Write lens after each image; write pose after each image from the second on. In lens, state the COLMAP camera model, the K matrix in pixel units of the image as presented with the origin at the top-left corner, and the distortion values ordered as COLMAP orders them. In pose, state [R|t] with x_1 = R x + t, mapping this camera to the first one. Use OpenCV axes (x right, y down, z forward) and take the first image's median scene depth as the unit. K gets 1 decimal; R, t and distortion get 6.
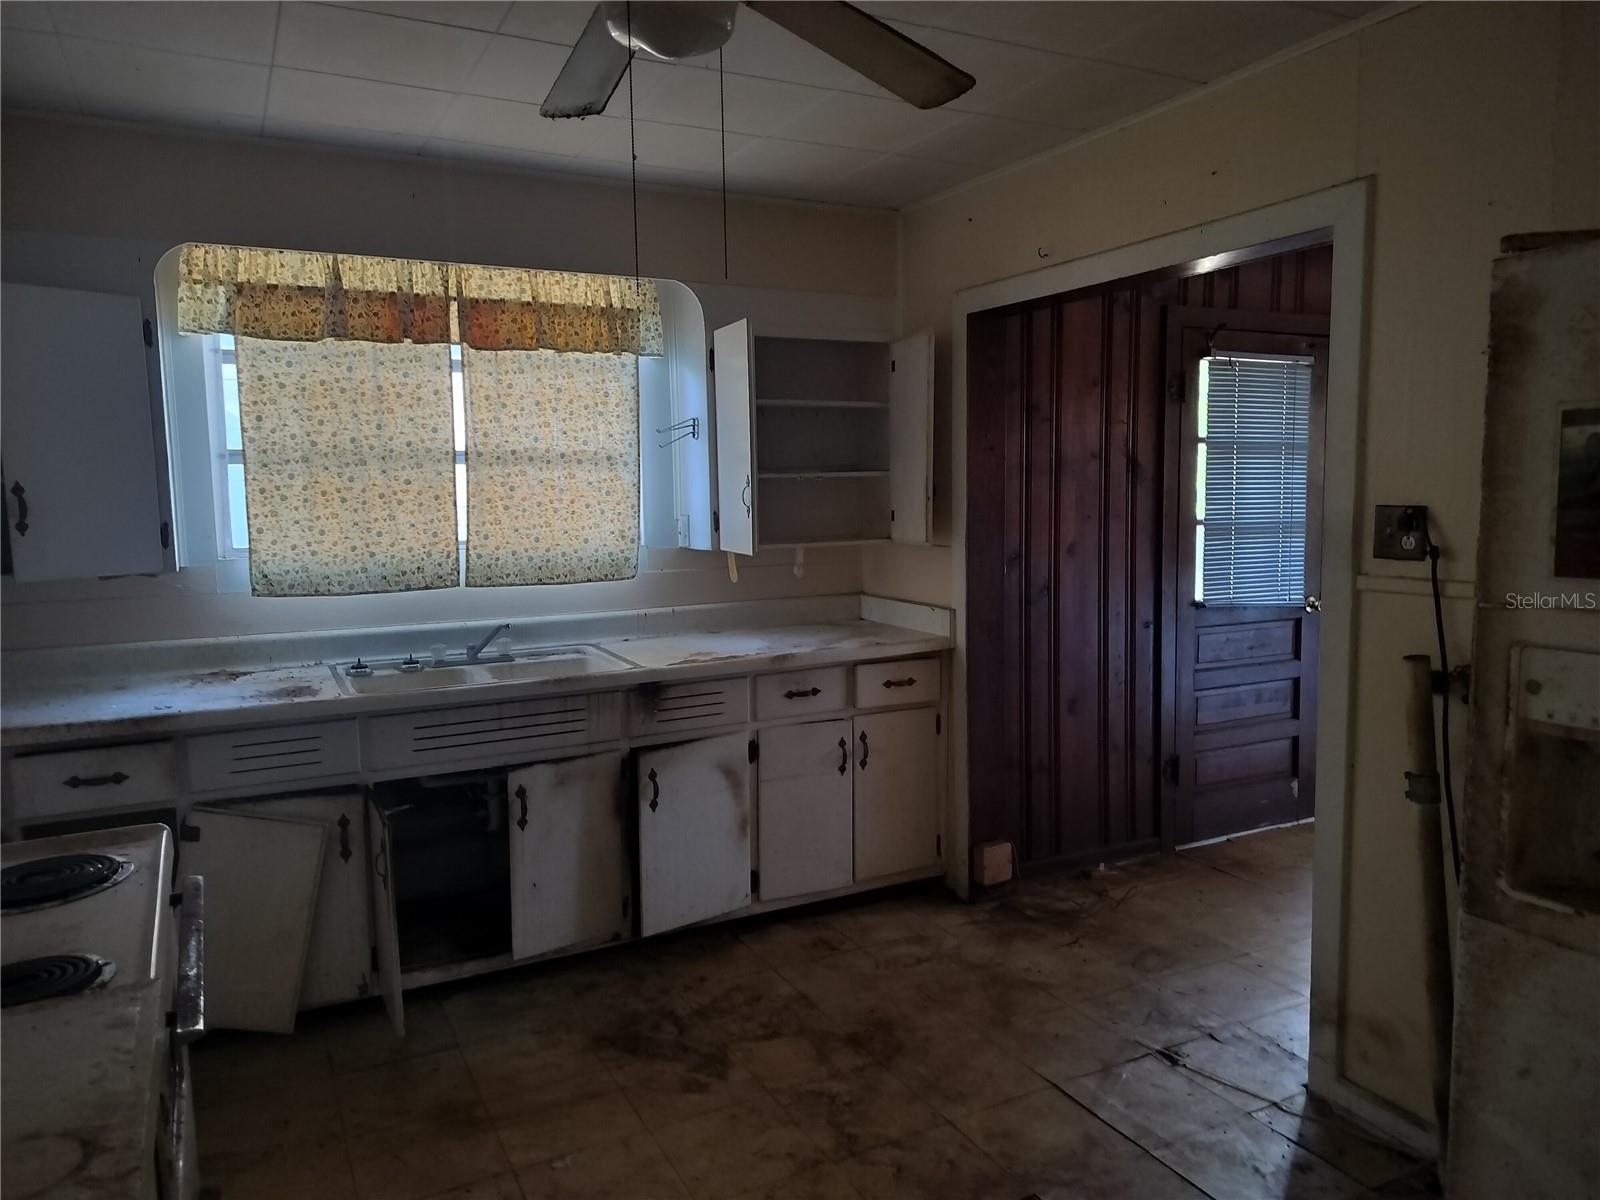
lens RADIAL K [[1123.3, 0, 800.0], [0, 1123.3, 600.0], [0, 0, 1]] dist [0.032694, -0.036140]
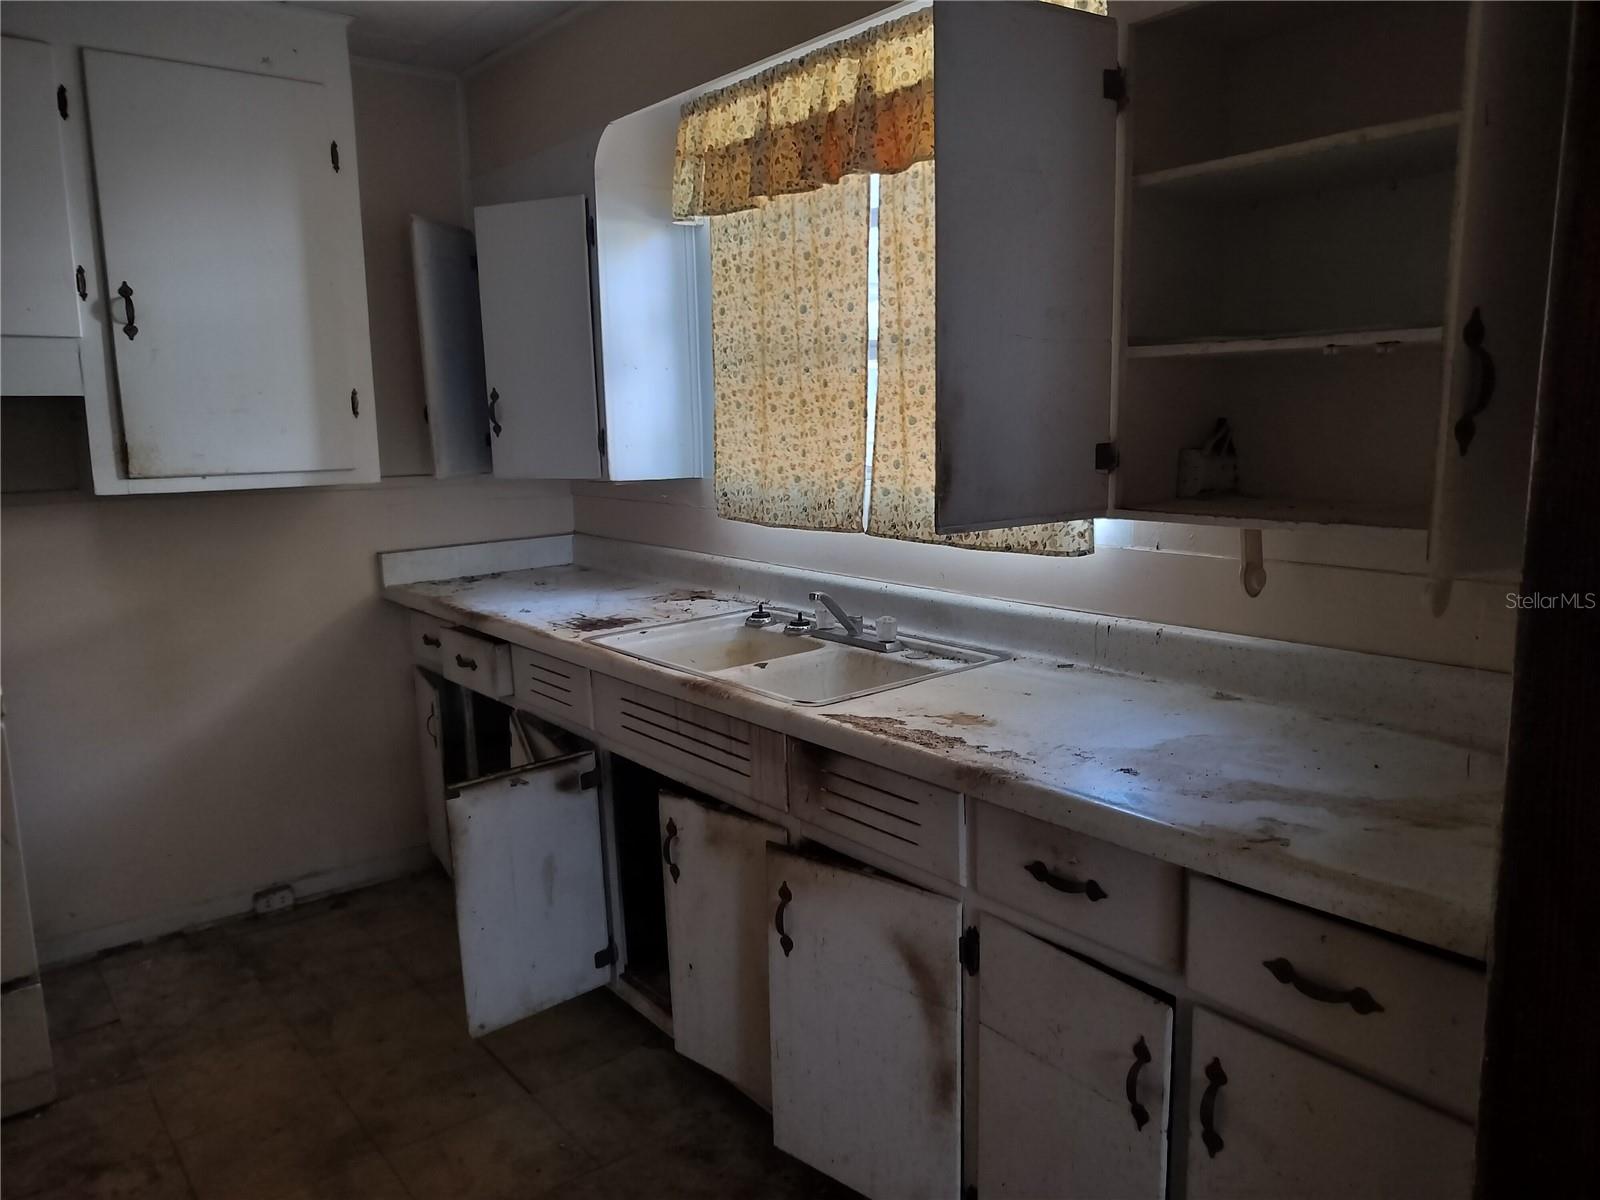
lens RADIAL K [[1083.3, 0, 800.0], [0, 1083.3, 600.0], [0, 0, 1]] dist [0.121447, -0.245874]
pose [[0.217996, 0.169833, -0.961059, 0.361702], [-0.093285, 0.983860, 0.152703, -0.072896], [0.971481, 0.056364, 0.230320, 0.834618]]
